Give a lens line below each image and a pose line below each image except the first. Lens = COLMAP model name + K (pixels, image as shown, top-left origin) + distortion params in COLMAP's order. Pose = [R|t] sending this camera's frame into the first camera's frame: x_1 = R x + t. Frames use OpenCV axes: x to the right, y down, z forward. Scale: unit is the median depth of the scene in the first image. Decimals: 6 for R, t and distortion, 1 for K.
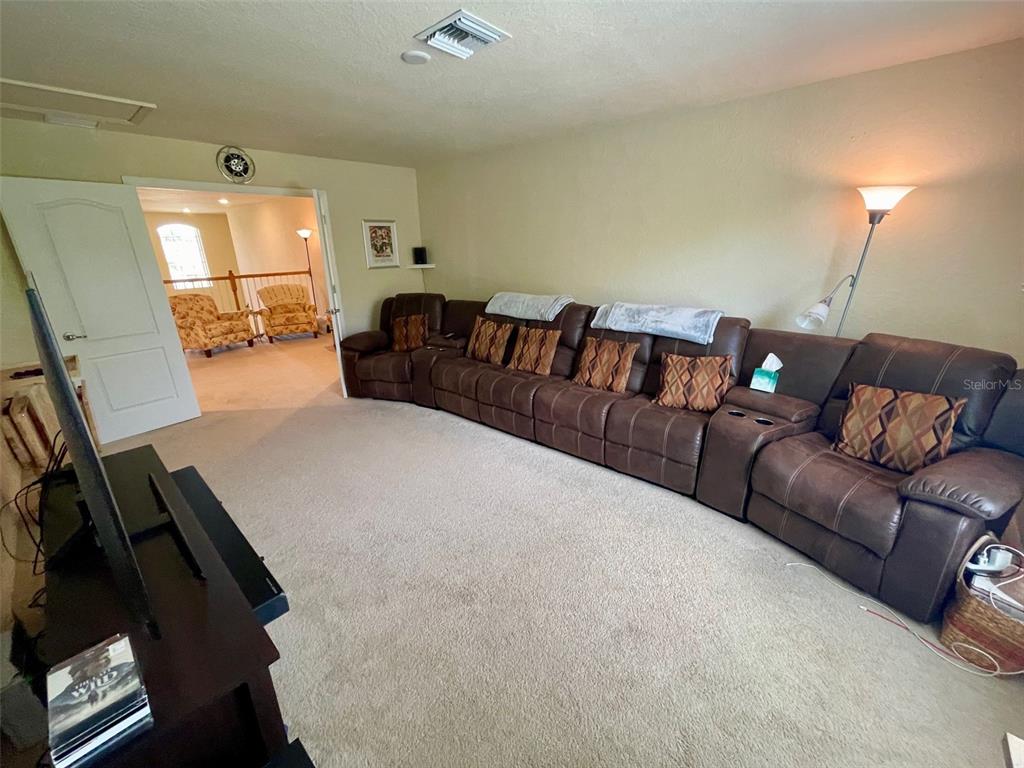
lens RADIAL K [[411.0, 0, 505.5], [0, 411.0, 383.4], [0, 0, 1]] dist [-0.000405, -0.000957]
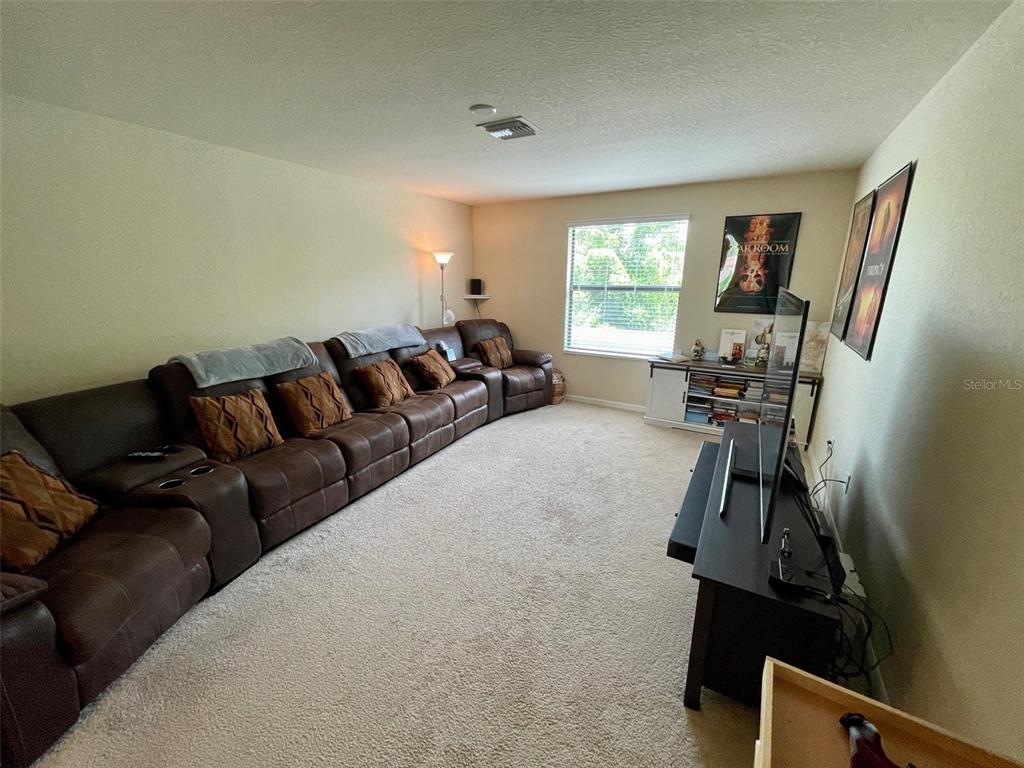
lens RADIAL K [[411.0, 0, 505.5], [0, 411.0, 383.4], [0, 0, 1]] dist [-0.000405, -0.000957]
pose [[-0.205388, -0.229701, 0.951343, -1.244723], [0.320769, 0.902572, 0.287177, -0.364314], [-0.924620, 0.364144, -0.111696, 1.134696]]
